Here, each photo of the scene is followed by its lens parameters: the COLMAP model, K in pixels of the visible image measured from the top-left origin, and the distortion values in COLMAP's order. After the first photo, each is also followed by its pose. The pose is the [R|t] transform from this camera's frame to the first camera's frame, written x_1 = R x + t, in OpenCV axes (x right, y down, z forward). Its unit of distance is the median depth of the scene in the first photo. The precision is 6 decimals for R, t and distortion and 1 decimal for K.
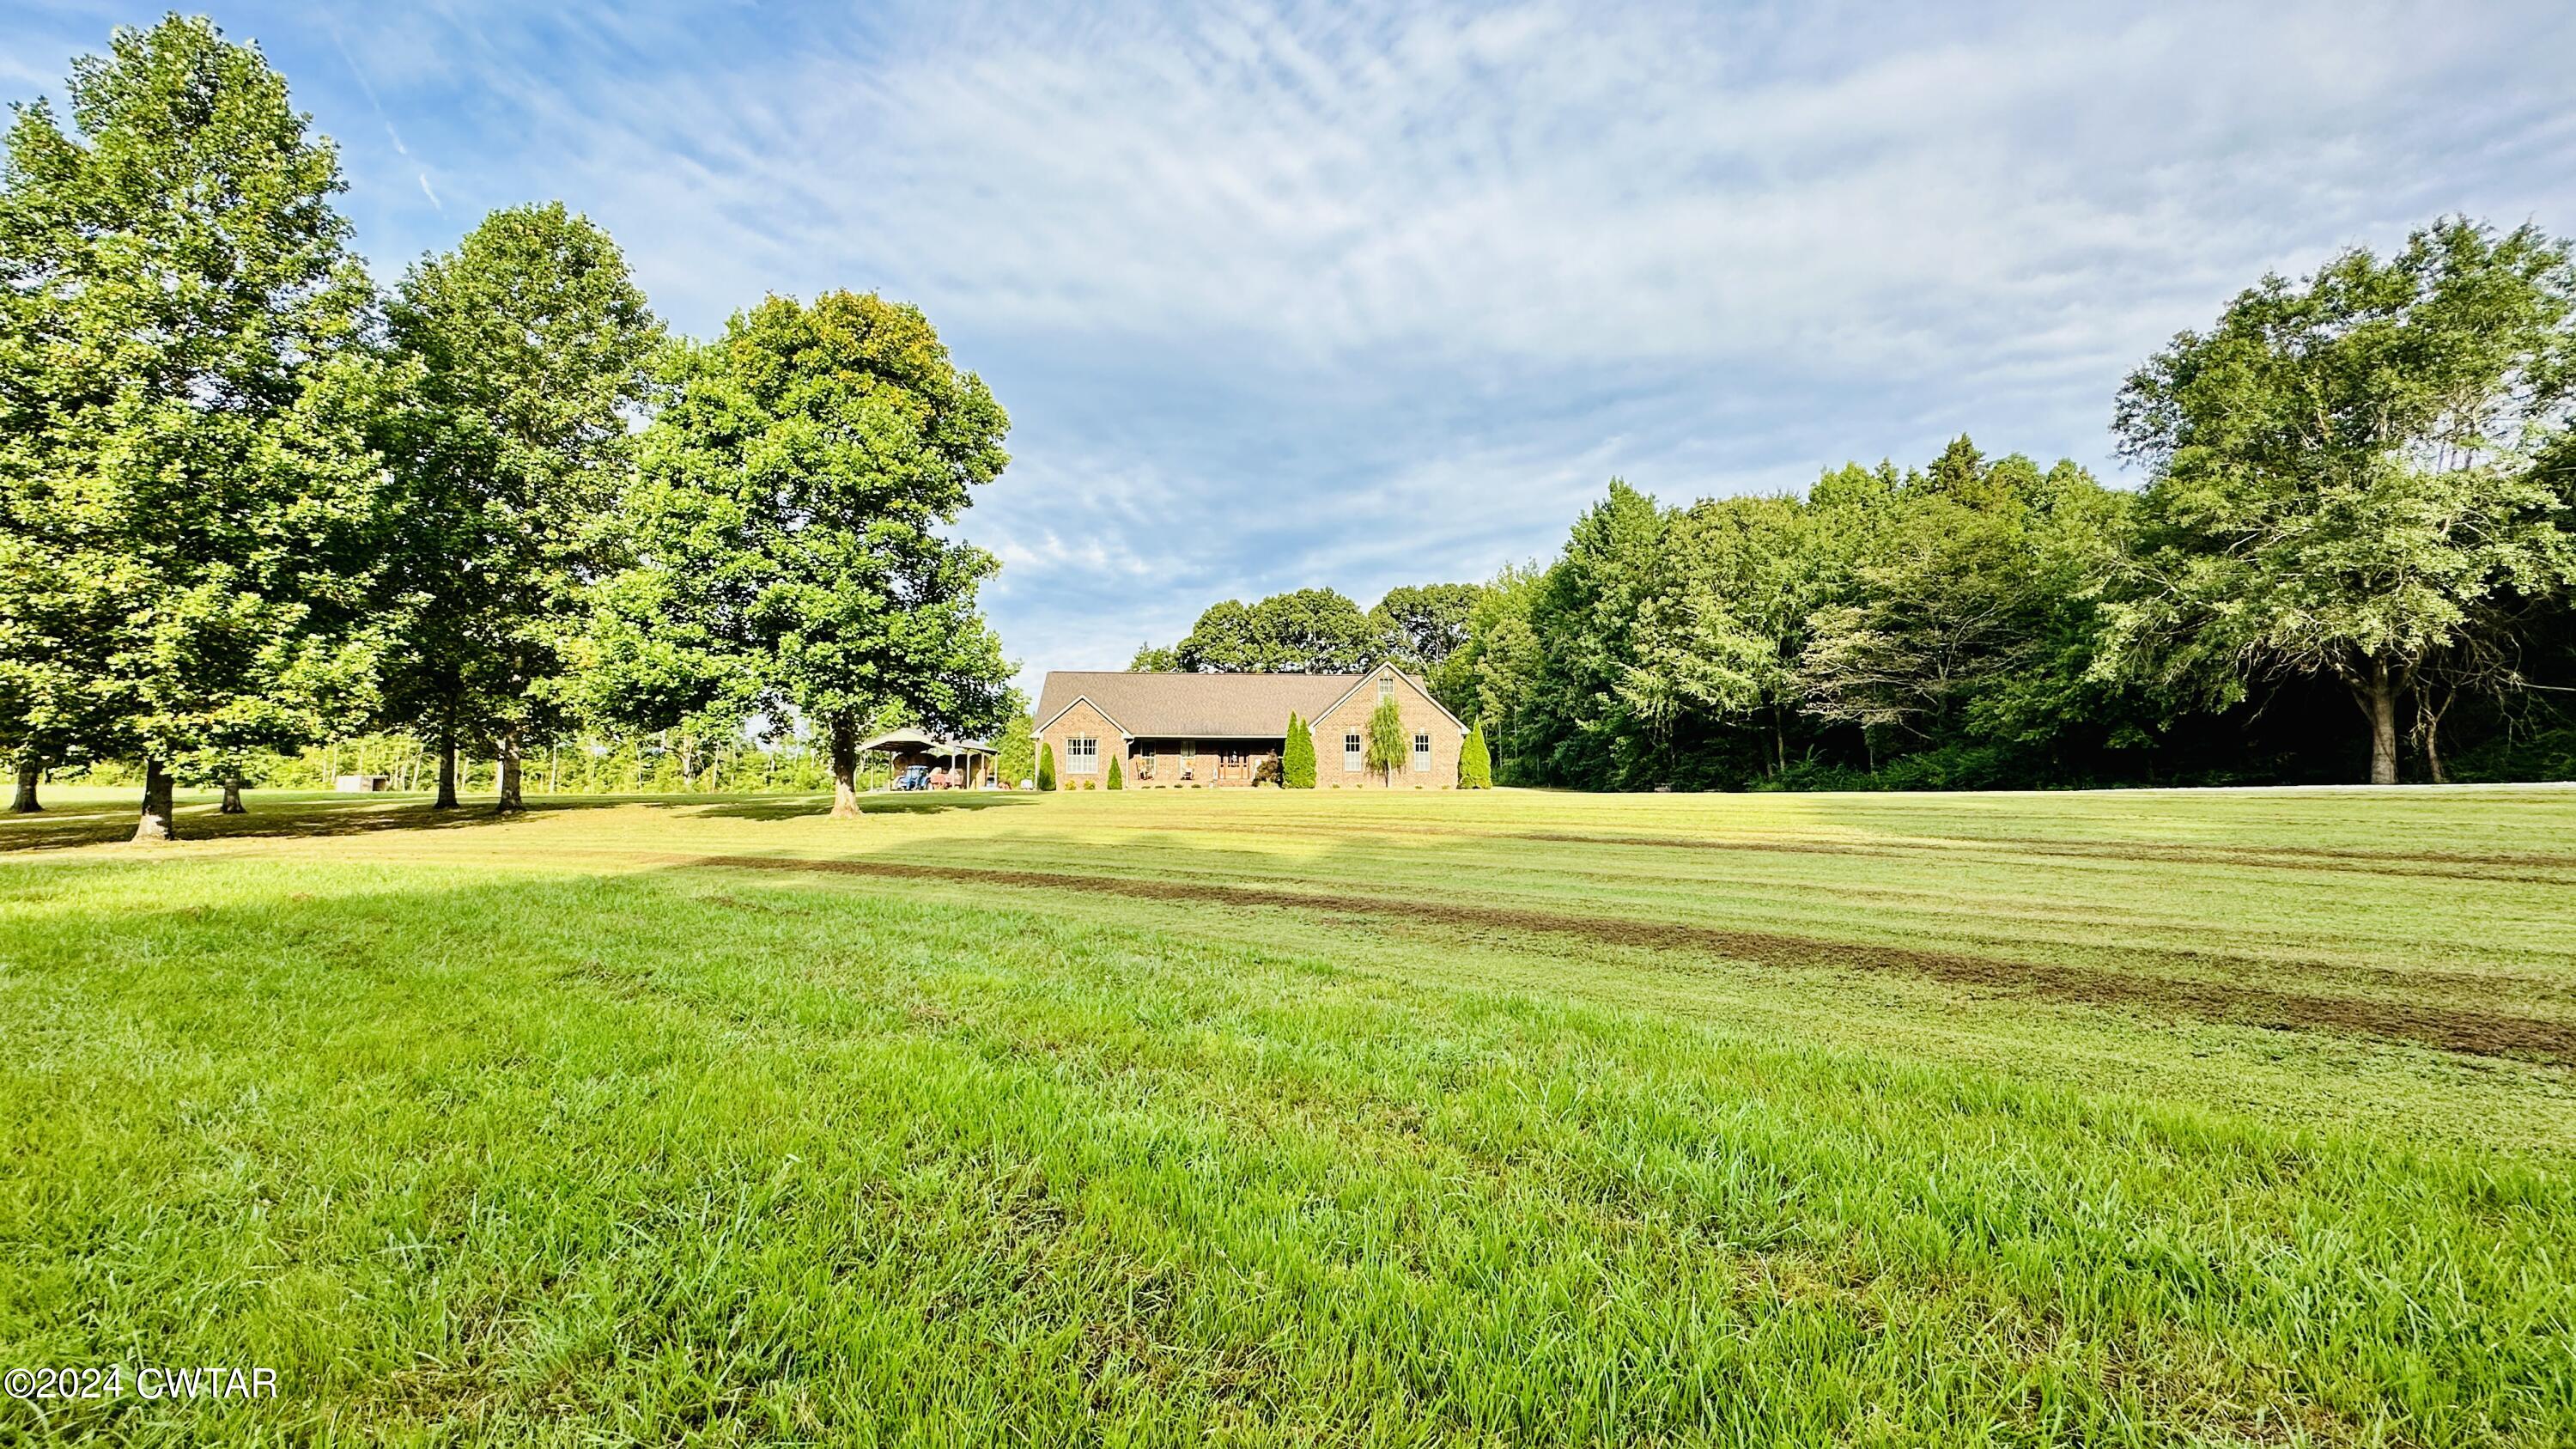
lens RADIAL K [[1047.8, 0, 1288.0], [0, 1047.8, 724.5], [0, 0, 1]] dist [0.001194, 0.000223]
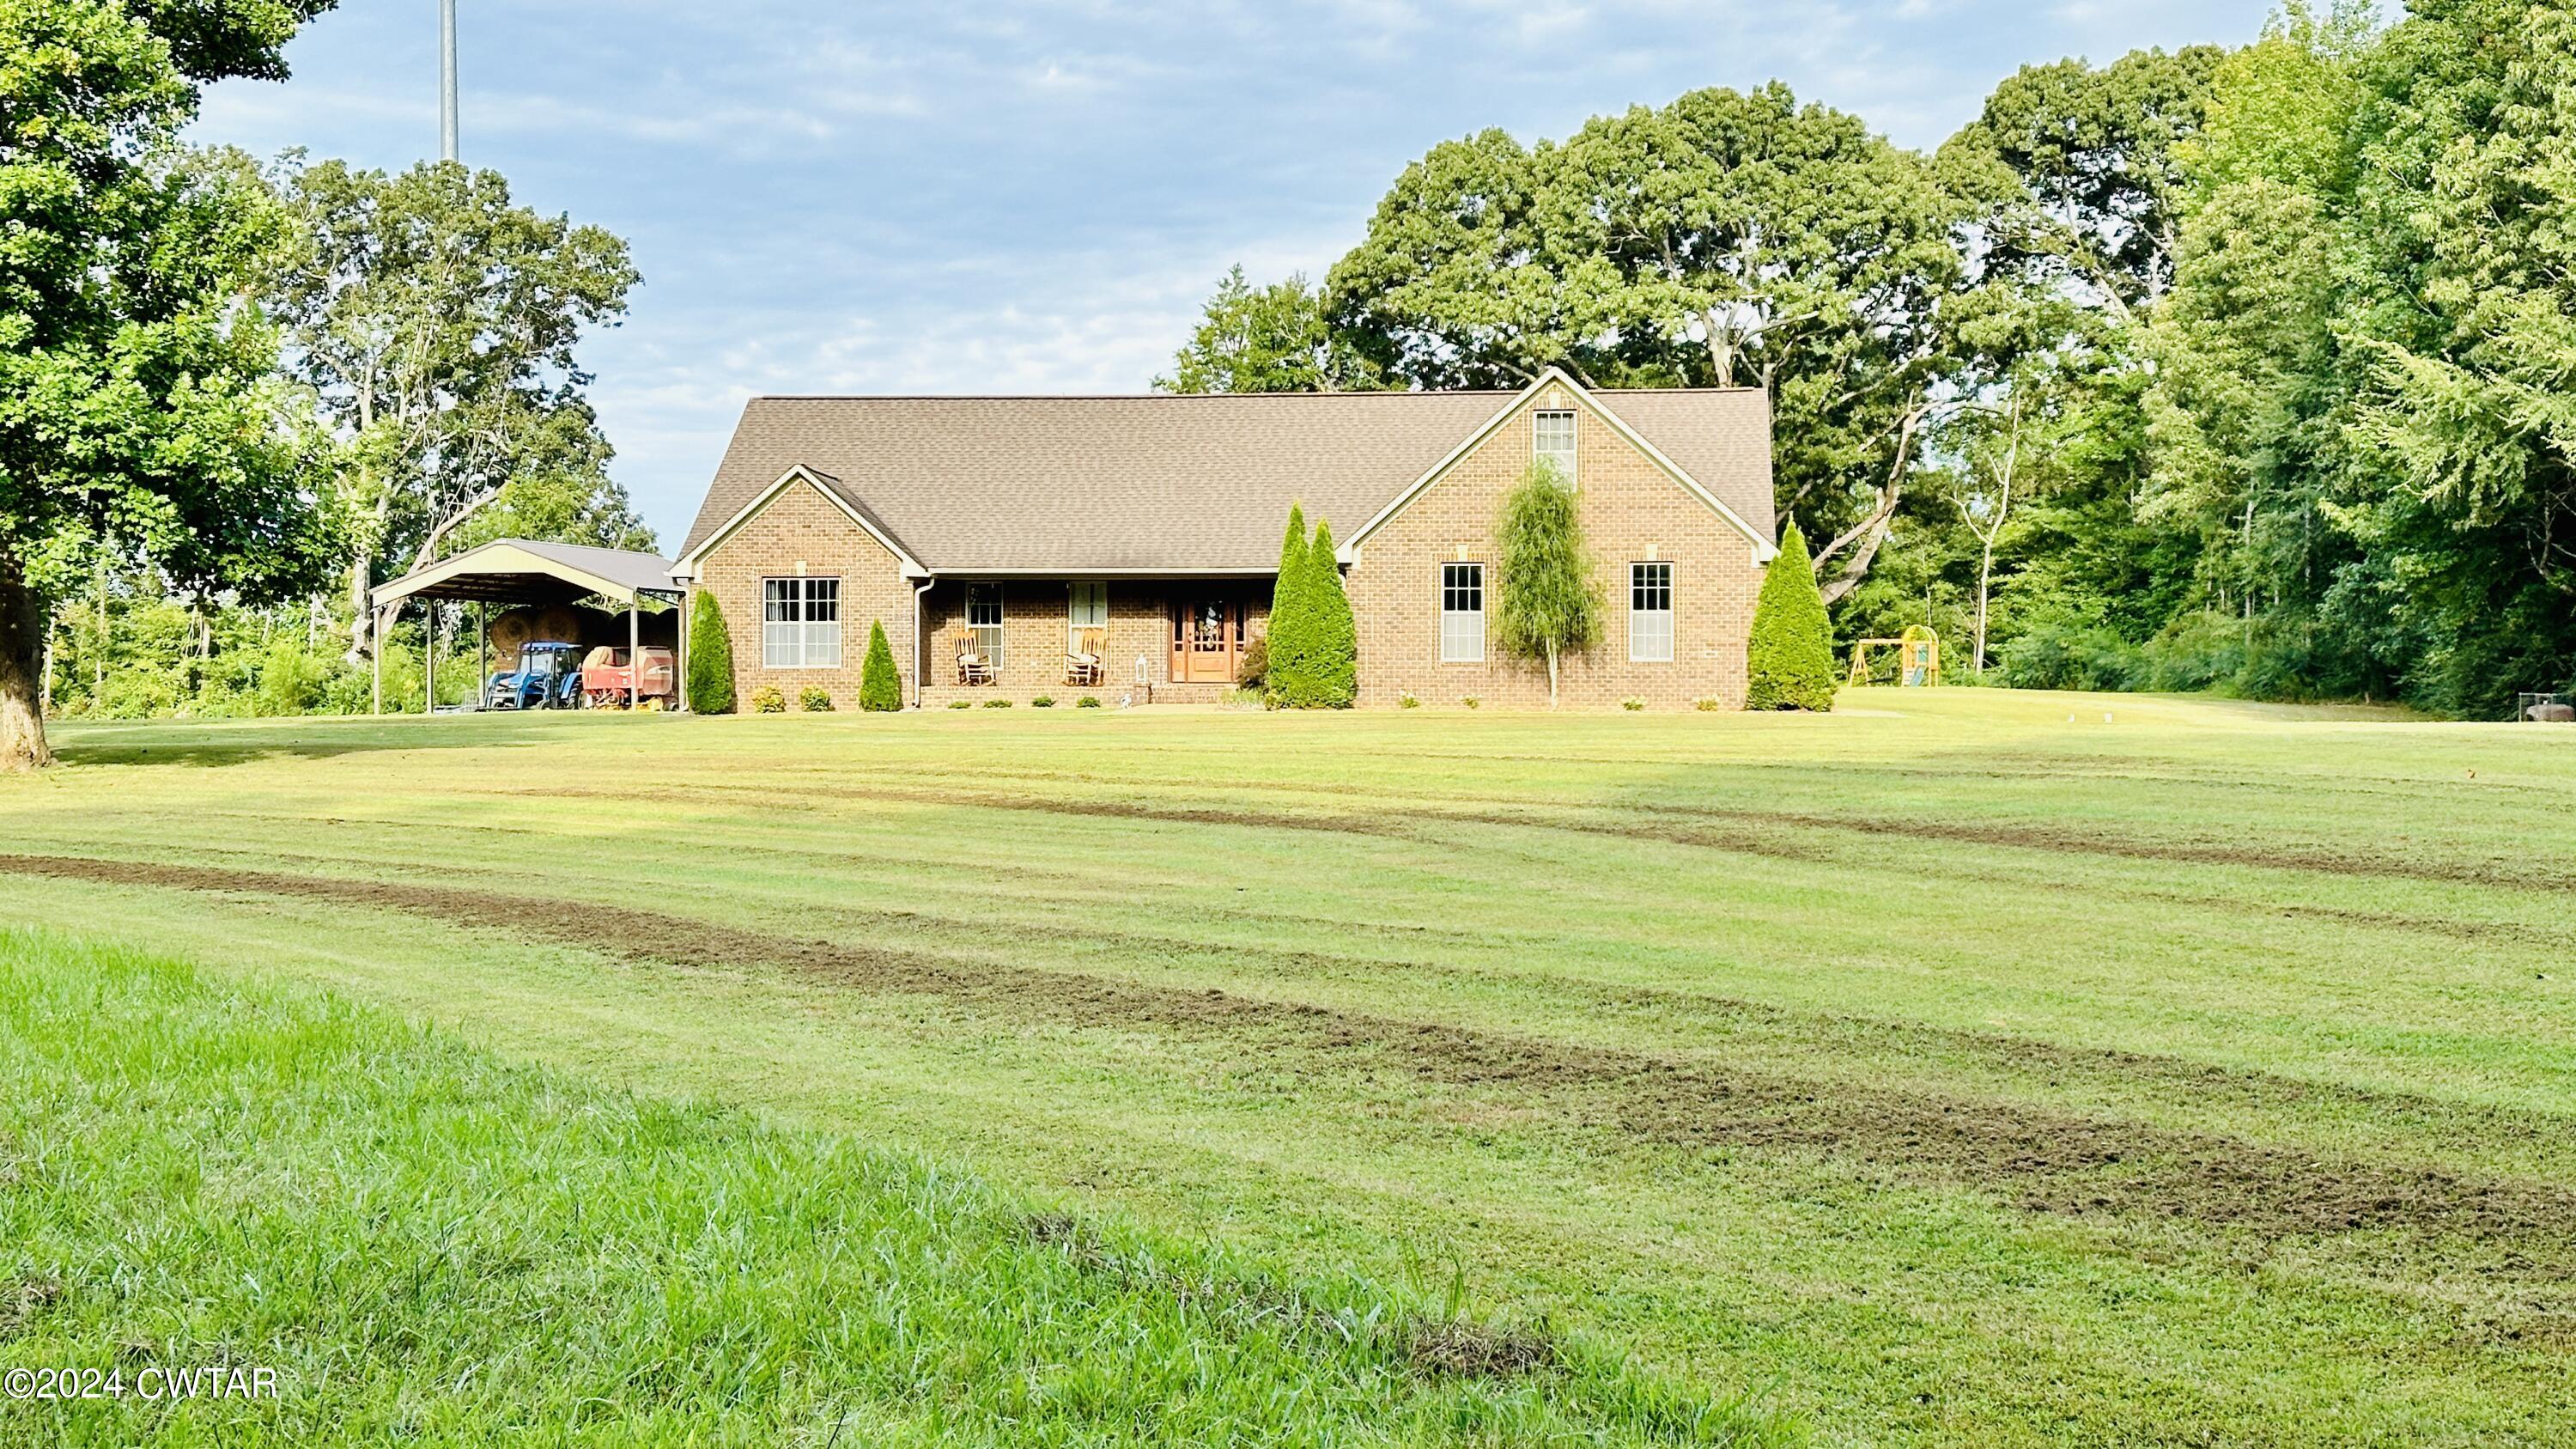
lens RADIAL K [[3515.1, 0, 1288.0], [0, 3515.1, 724.5], [0, 0, 1]] dist [0.125121, -0.095027]
pose [[0.980493, 0.001423, -0.196549, 0.232412], [0.011810, 0.997741, 0.066134, -0.016431], [0.196199, -0.067165, 0.978261, -0.233885]]
